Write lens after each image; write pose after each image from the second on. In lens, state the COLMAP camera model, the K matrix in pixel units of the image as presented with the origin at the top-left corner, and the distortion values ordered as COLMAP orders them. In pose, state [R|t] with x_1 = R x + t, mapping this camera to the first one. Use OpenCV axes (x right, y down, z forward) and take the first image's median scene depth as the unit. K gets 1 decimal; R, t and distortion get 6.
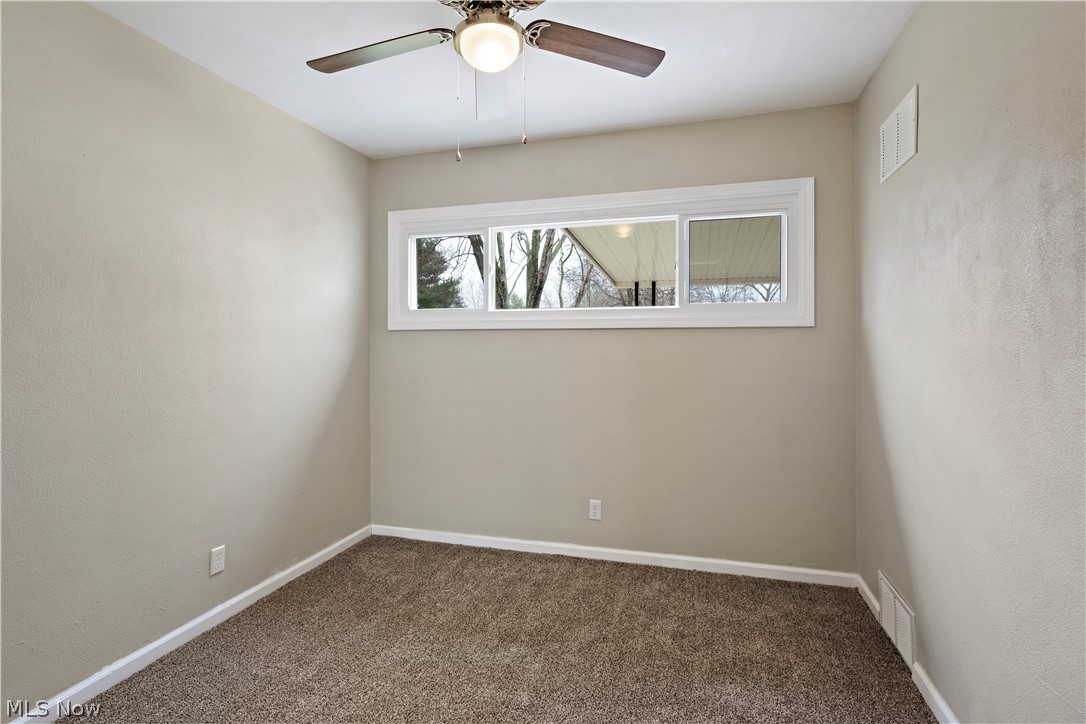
lens RADIAL K [[523.8, 0, 533.2], [0, 523.8, 350.8], [0, 0, 1]] dist [0.002250, -0.001244]
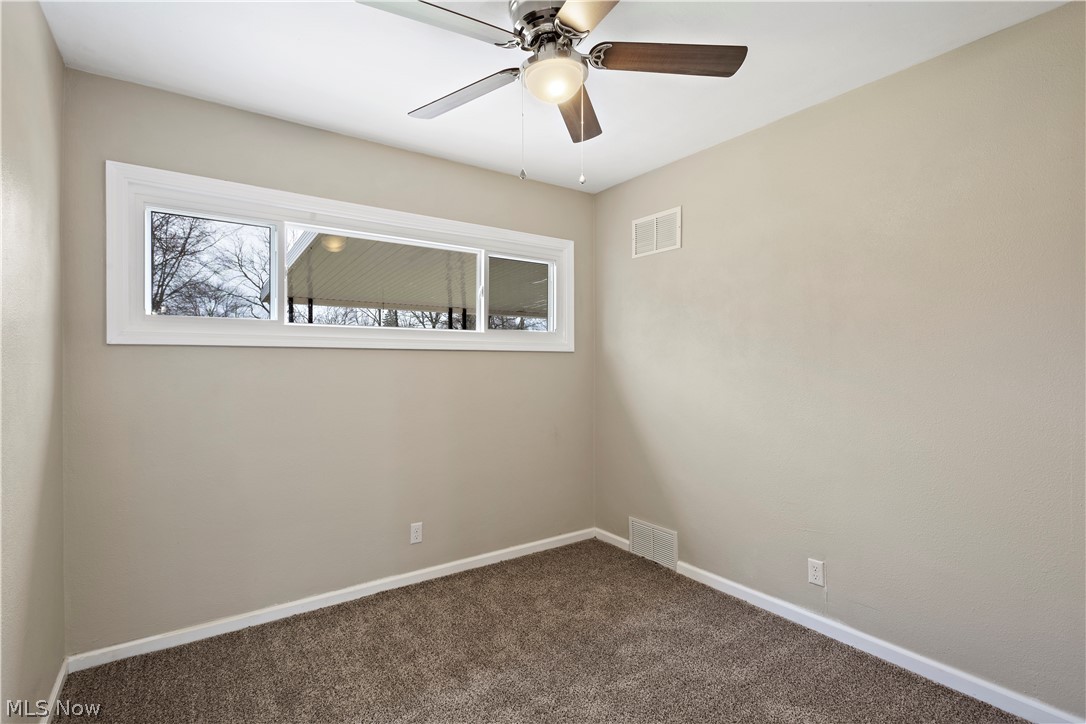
lens RADIAL K [[523.8, 0, 532.8], [0, 523.8, 371.0], [0, 0, 1]] dist [0.002250, -0.001244]
pose [[0.625047, -0.010038, 0.780523, -0.526750], [0.009011, 0.999943, 0.005643, -0.005414], [-0.780535, 0.003507, 0.625102, 0.217993]]
